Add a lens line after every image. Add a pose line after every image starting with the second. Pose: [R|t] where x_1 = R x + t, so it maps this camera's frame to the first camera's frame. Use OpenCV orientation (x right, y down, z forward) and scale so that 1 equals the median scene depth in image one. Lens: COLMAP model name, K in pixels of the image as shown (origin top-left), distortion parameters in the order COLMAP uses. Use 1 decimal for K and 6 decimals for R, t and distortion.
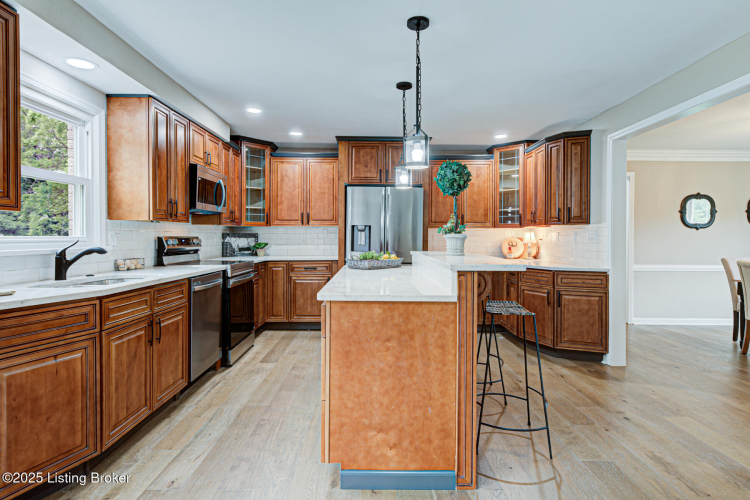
lens RADIAL K [[410.4, 0, 381.8], [0, 410.4, 241.8], [0, 0, 1]] dist [0.010268, 0.002020]
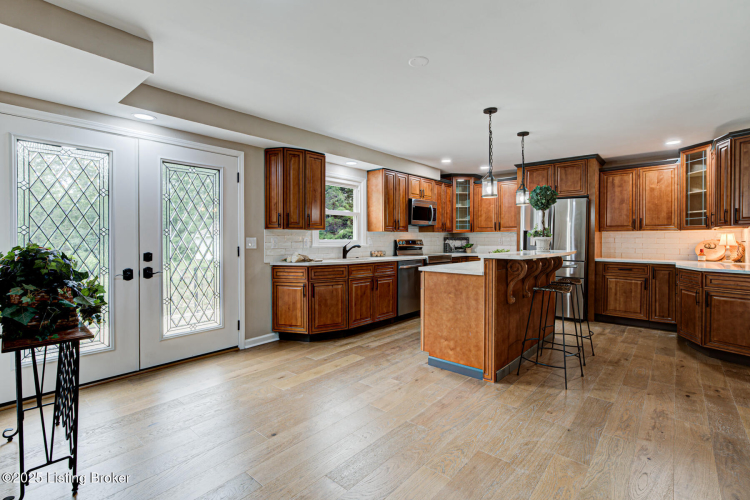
lens RADIAL K [[366.4, 0, 376.6], [0, 366.4, 245.5], [0, 0, 1]] dist [0.008625, -0.000278]
pose [[0.743059, 0.007600, -0.669182, 0.467410], [-0.005660, 0.999971, 0.005072, 0.005354], [0.669201, 0.000019, 0.743081, -0.256822]]
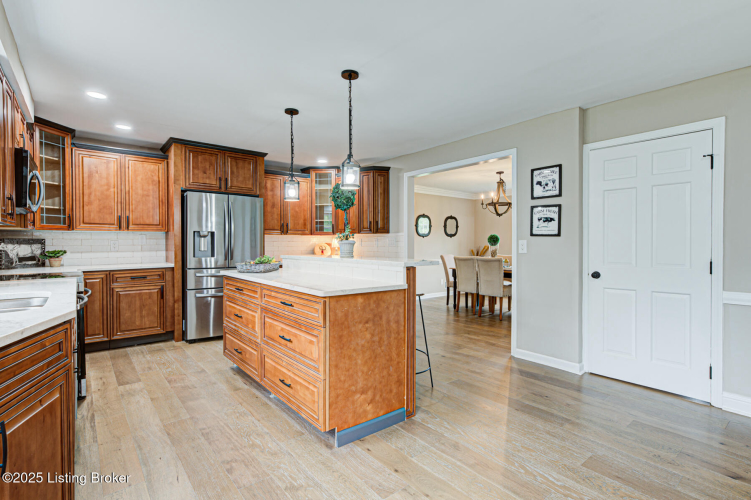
lens RADIAL K [[366.9, 0, 381.8], [0, 366.9, 250.9], [0, 0, 1]] dist [0.008625, -0.000278]
pose [[0.780102, -0.017085, 0.625419, -0.348857], [0.009623, 0.999836, 0.015310, -0.002403], [-0.625578, -0.005925, 0.780139, 0.032187]]
